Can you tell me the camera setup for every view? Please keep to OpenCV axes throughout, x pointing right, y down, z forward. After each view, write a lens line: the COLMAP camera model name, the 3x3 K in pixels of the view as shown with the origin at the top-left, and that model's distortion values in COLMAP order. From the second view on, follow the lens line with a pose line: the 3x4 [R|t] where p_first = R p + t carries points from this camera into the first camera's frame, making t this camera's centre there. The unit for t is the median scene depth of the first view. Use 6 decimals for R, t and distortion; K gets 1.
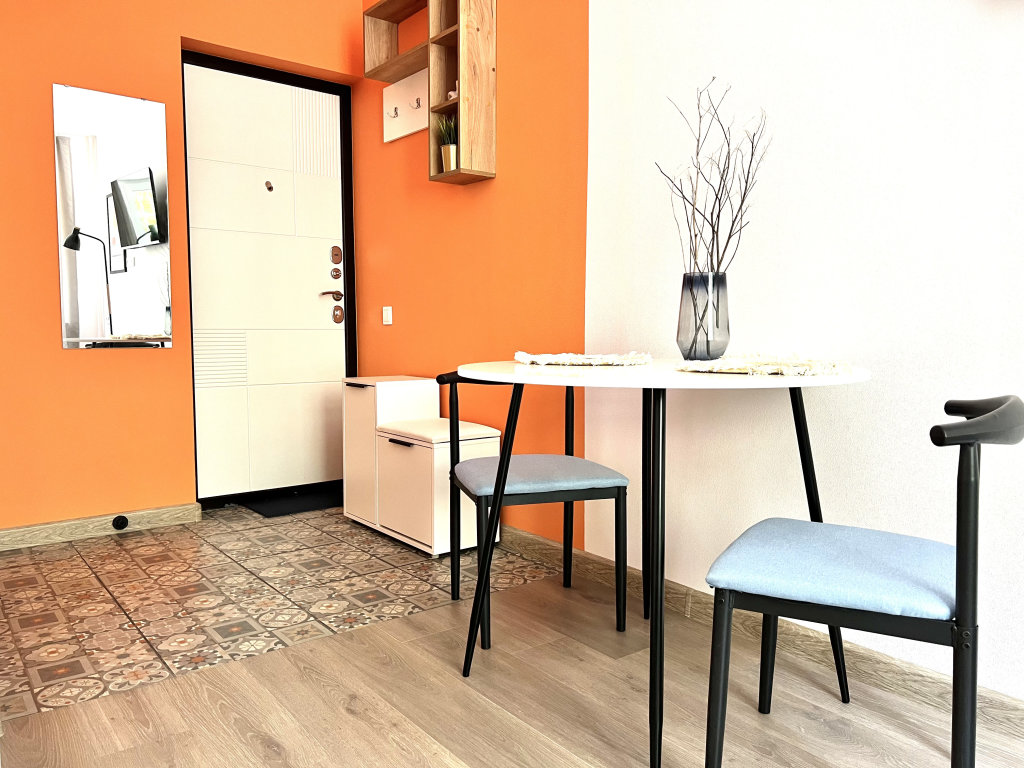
lens RADIAL K [[768.6, 0, 507.5], [0, 768.6, 389.9], [0, 0, 1]] dist [0.054409, -0.063994]
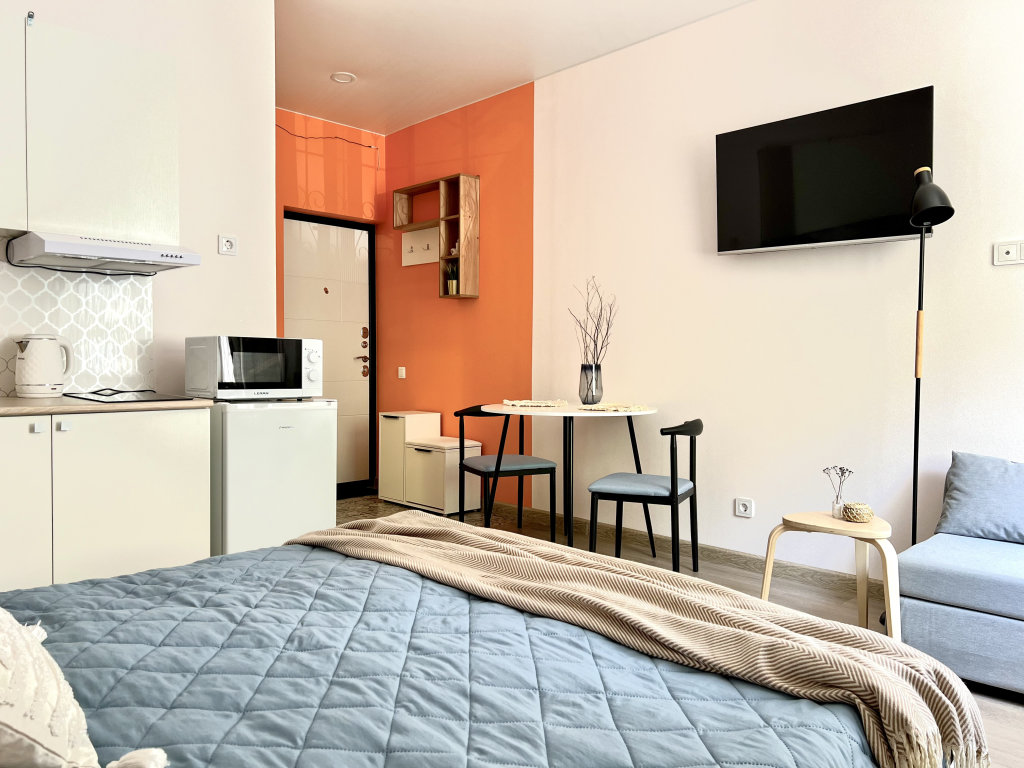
lens RADIAL K [[768.6, 0, 506.6], [0, 768.6, 384.5], [0, 0, 1]] dist [0.054409, -0.063994]
pose [[0.994543, 0.000232, 0.104324, -0.153918], [0.005035, 0.998726, -0.050213, 0.010578], [-0.104203, 0.050464, 0.993275, -0.835508]]
